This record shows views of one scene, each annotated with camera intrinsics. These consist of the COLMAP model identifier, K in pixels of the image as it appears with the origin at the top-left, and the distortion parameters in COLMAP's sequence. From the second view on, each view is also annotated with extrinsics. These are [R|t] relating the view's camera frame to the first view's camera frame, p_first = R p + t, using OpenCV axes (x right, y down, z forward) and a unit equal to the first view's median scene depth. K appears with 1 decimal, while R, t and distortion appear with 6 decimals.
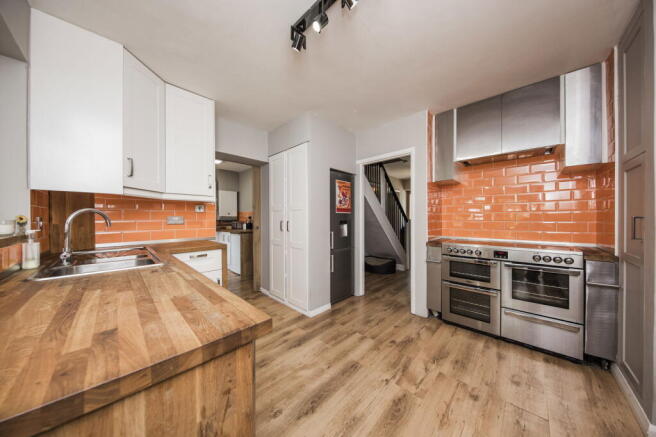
lens RADIAL K [[209.6, 0, 328.4], [0, 209.6, 218.8], [0, 0, 1]] dist [0.000060, 0.000001]
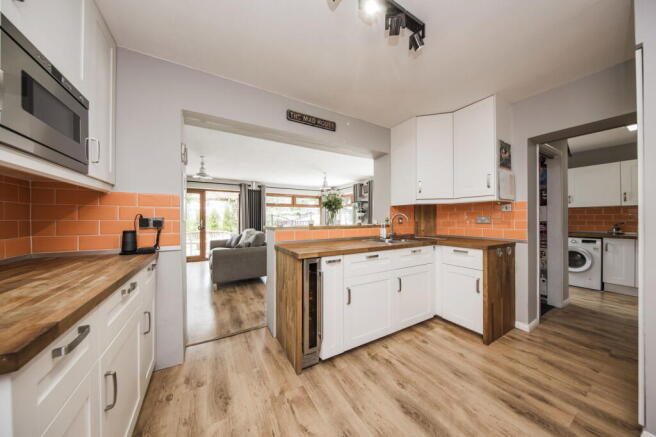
lens RADIAL K [[209.6, 0, 328.6], [0, 209.6, 217.6], [0, 0, 1]] dist [0.000060, 0.000001]
pose [[-0.264864, -0.000002, -0.964286, 0.757716], [-0.003761, 0.999992, 0.001031, -0.003995], [0.964278, 0.003900, -0.264862, 0.700863]]
